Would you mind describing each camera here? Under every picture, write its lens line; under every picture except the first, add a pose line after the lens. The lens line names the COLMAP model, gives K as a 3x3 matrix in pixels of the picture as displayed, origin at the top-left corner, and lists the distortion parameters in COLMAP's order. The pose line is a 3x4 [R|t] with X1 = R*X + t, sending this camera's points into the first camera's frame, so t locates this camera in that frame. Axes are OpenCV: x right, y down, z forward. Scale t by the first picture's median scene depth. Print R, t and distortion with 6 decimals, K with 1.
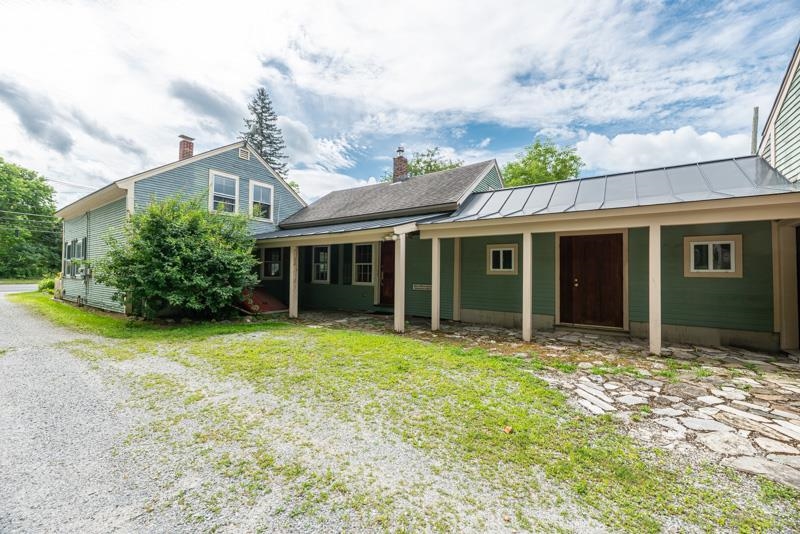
lens RADIAL K [[307.7, 0, 407.9], [0, 307.7, 264.0], [0, 0, 1]] dist [0.011762, -0.001582]
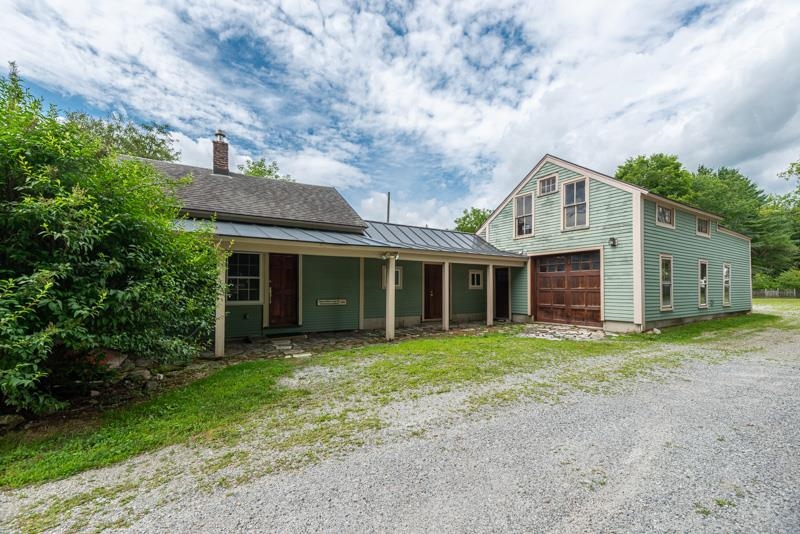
lens RADIAL K [[307.7, 0, 395.7], [0, 307.7, 278.1], [0, 0, 1]] dist [0.011762, -0.001582]
pose [[0.441408, 0.022326, 0.897029, -1.407499], [-0.018091, 0.999709, -0.015979, 0.013600], [-0.897124, -0.009175, 0.441684, 0.652358]]
